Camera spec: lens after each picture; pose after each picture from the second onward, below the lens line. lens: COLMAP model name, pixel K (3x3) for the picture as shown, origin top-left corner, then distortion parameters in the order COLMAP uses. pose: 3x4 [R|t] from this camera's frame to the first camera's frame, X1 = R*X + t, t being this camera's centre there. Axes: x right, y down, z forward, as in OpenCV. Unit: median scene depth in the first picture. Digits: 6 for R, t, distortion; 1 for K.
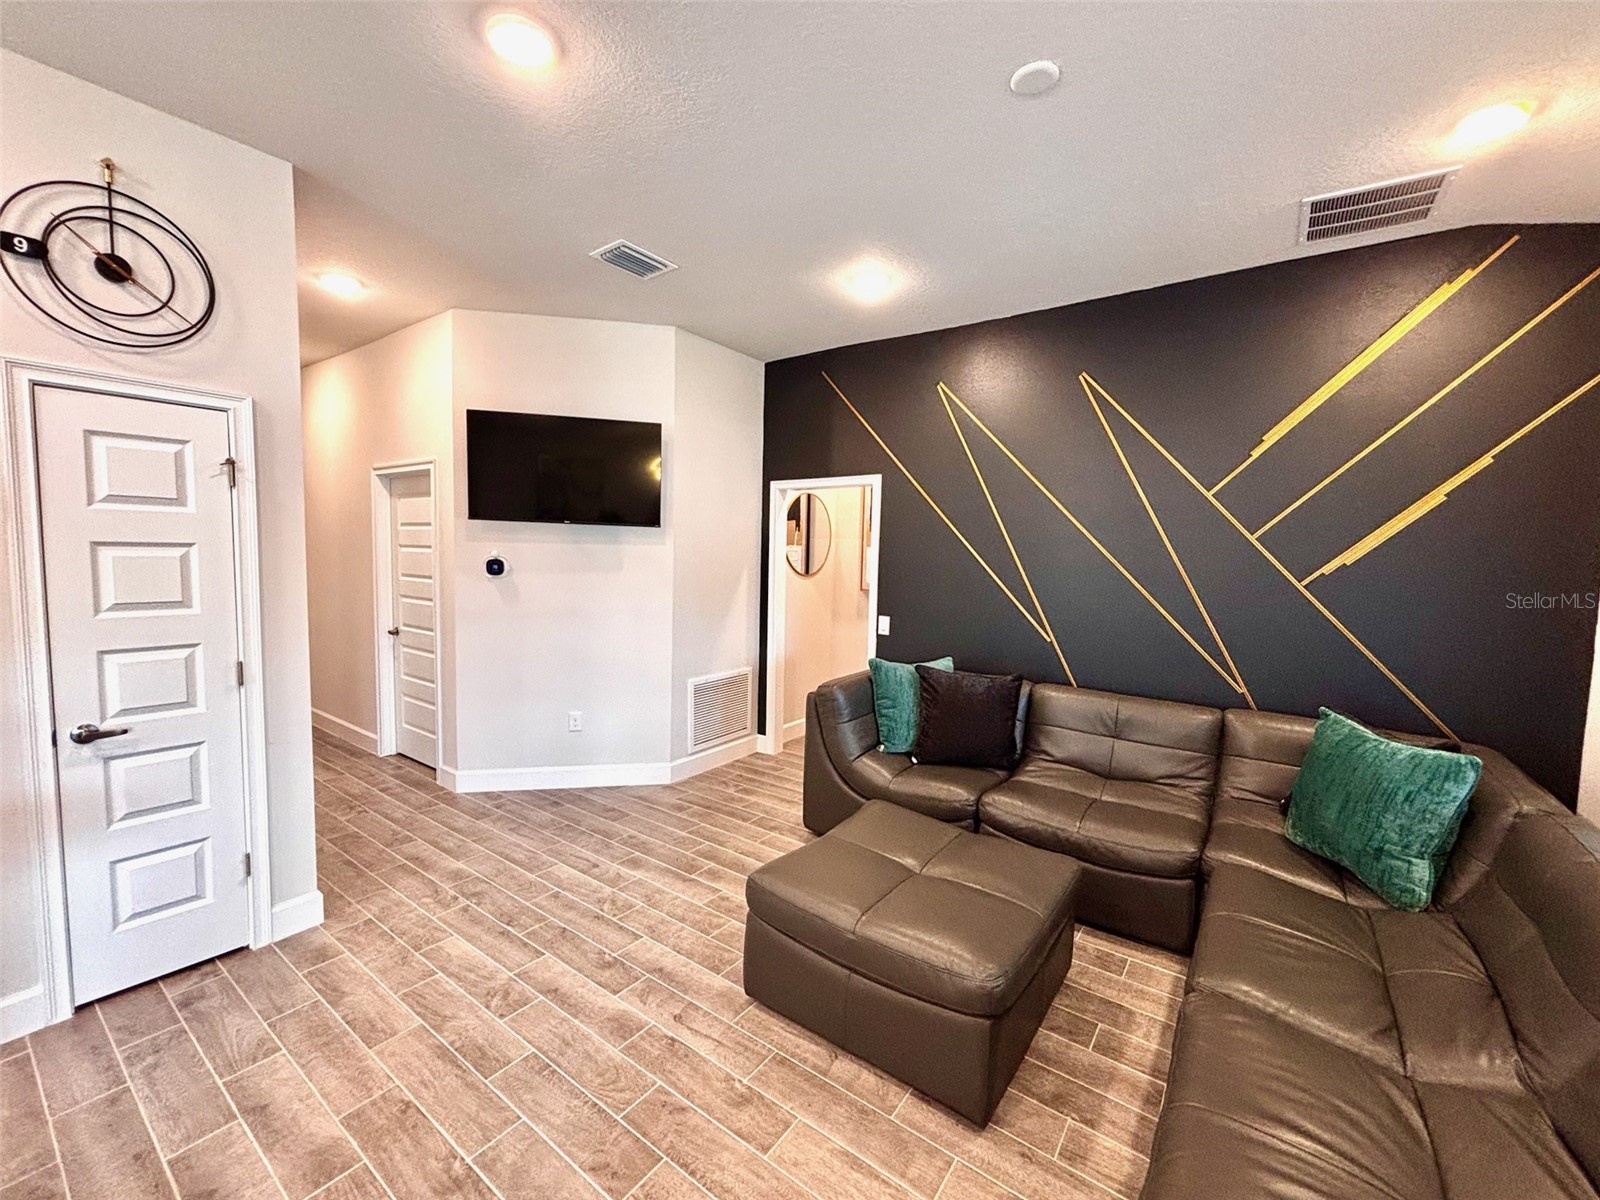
lens RADIAL K [[659.2, 0, 796.5], [0, 659.2, 599.0], [0, 0, 1]] dist [0.000678, -0.000558]
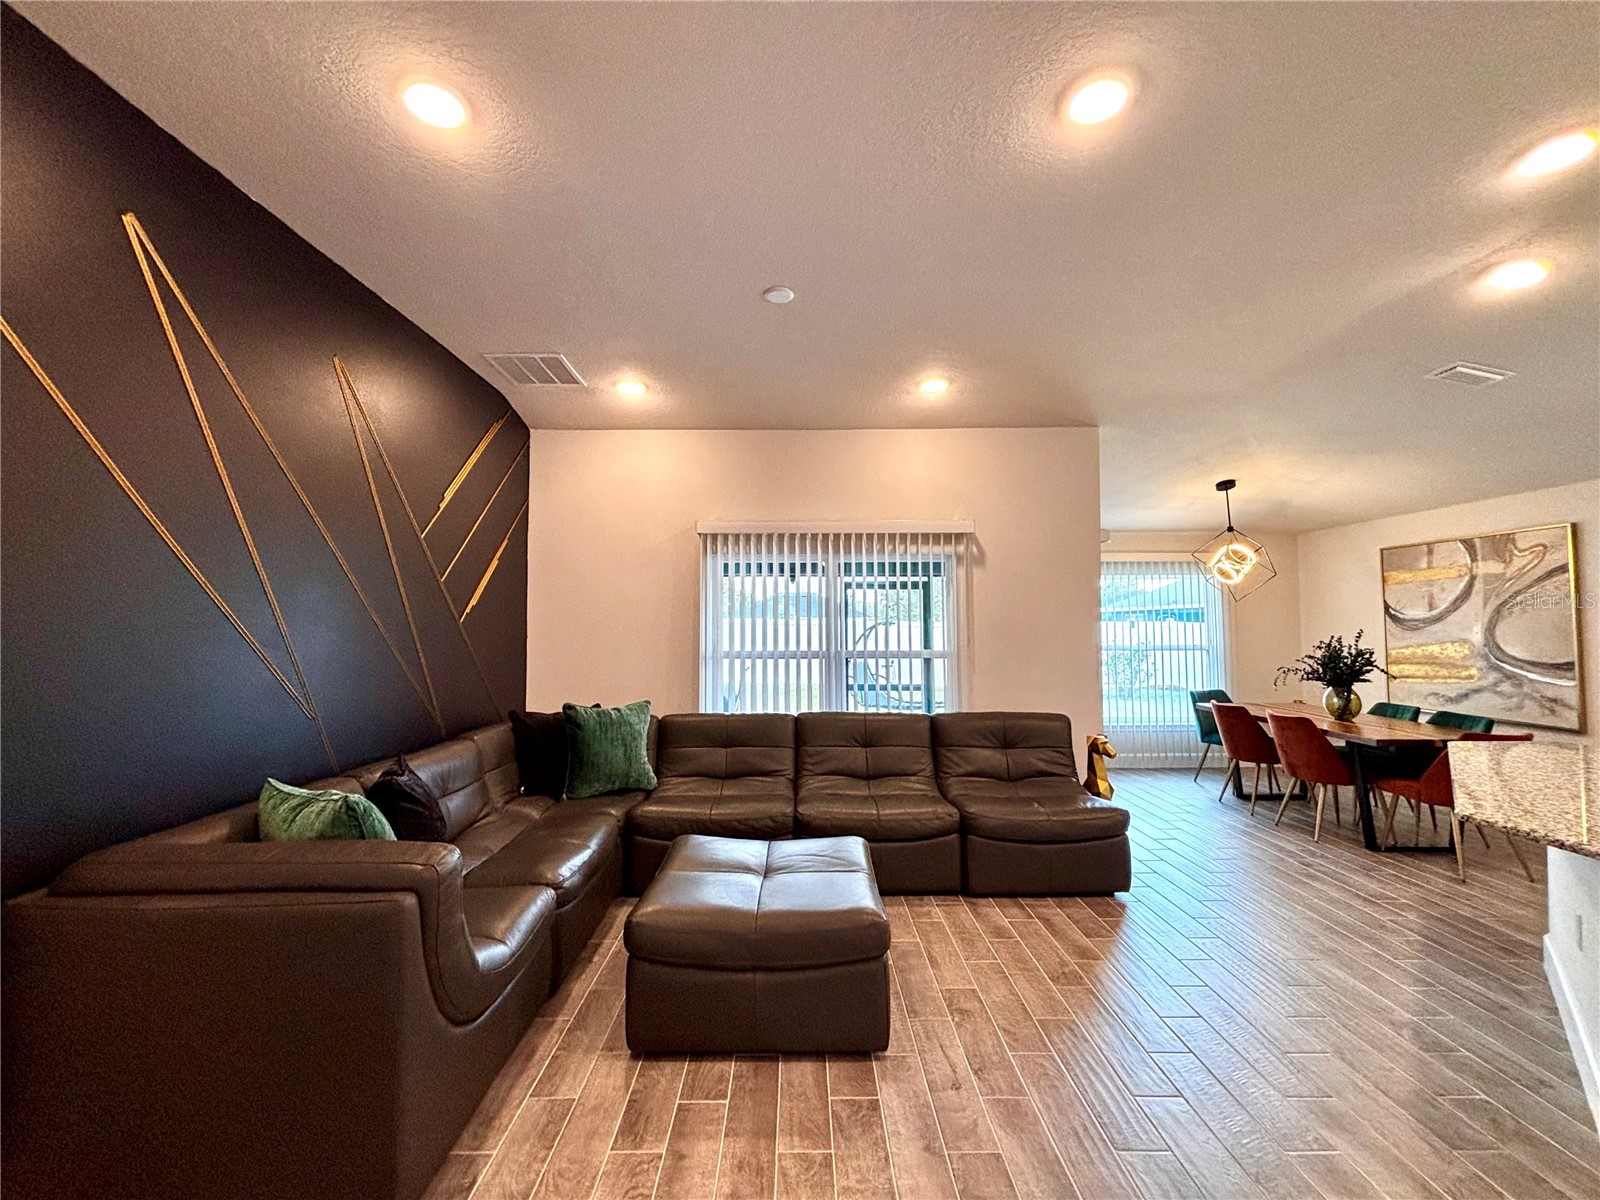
lens RADIAL K [[644.3, 0, 807.5], [0, 644.3, 600.0], [0, 0, 1]] dist [0.001244, -0.000049]
pose [[-0.603554, 0.008909, 0.797272, -0.140314], [0.046306, 0.998641, 0.023895, -0.015546], [-0.795976, 0.051340, -0.603147, 0.299604]]
